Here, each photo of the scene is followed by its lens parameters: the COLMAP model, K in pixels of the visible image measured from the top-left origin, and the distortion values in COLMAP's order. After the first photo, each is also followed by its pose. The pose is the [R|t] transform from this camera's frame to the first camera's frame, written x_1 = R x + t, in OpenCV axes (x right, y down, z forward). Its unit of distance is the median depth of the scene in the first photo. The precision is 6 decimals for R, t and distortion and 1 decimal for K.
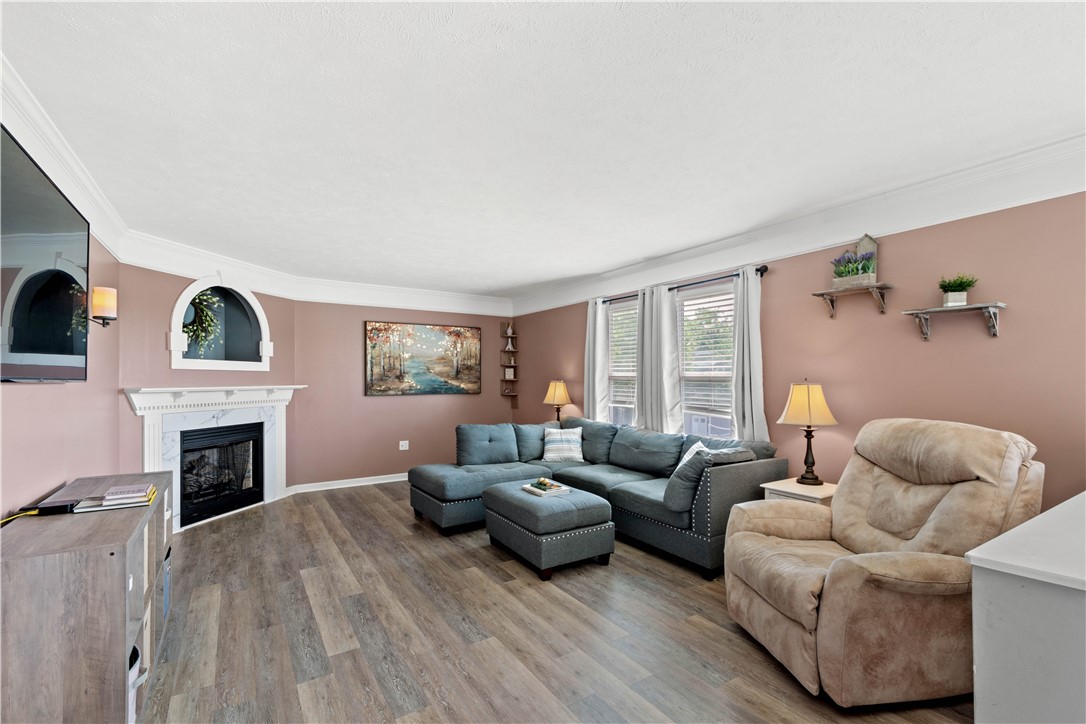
lens RADIAL K [[483.0, 0, 539.7], [0, 483.0, 371.7], [0, 0, 1]] dist [0.003044, 0.000084]
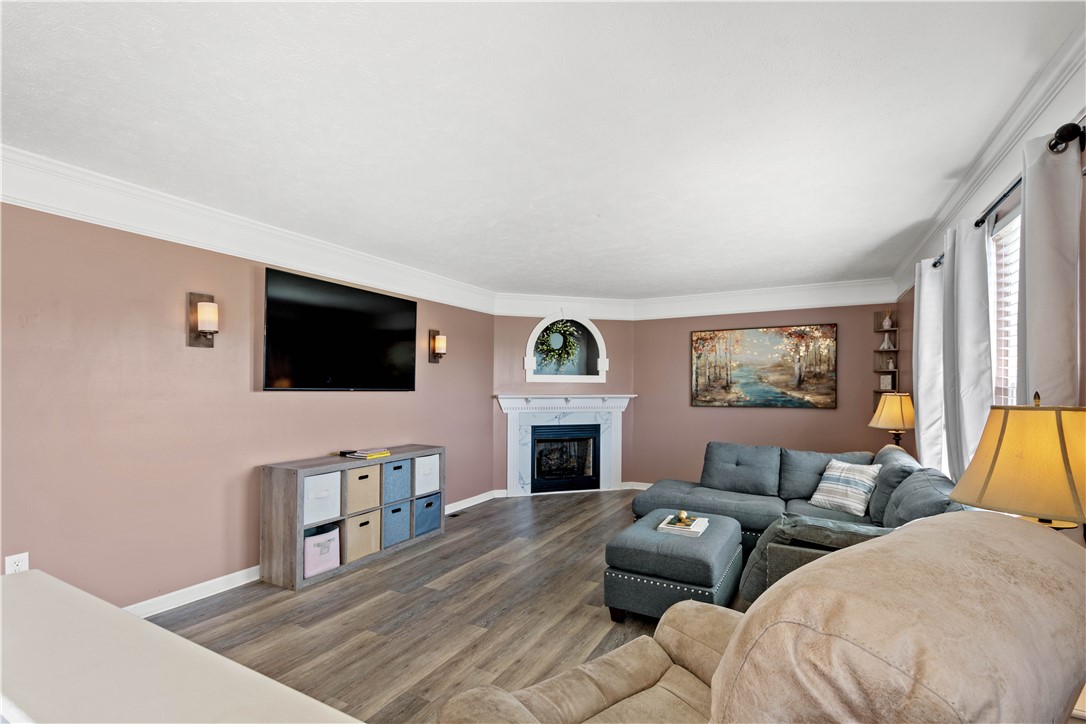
lens RADIAL K [[483.0, 0, 535.3], [0, 483.0, 379.4], [0, 0, 1]] dist [0.003044, 0.000084]
pose [[0.475577, -0.015010, -0.879546, 0.426465], [0.011671, 0.999874, -0.010752, 0.001381], [0.879597, -0.005152, 0.475692, 0.272328]]
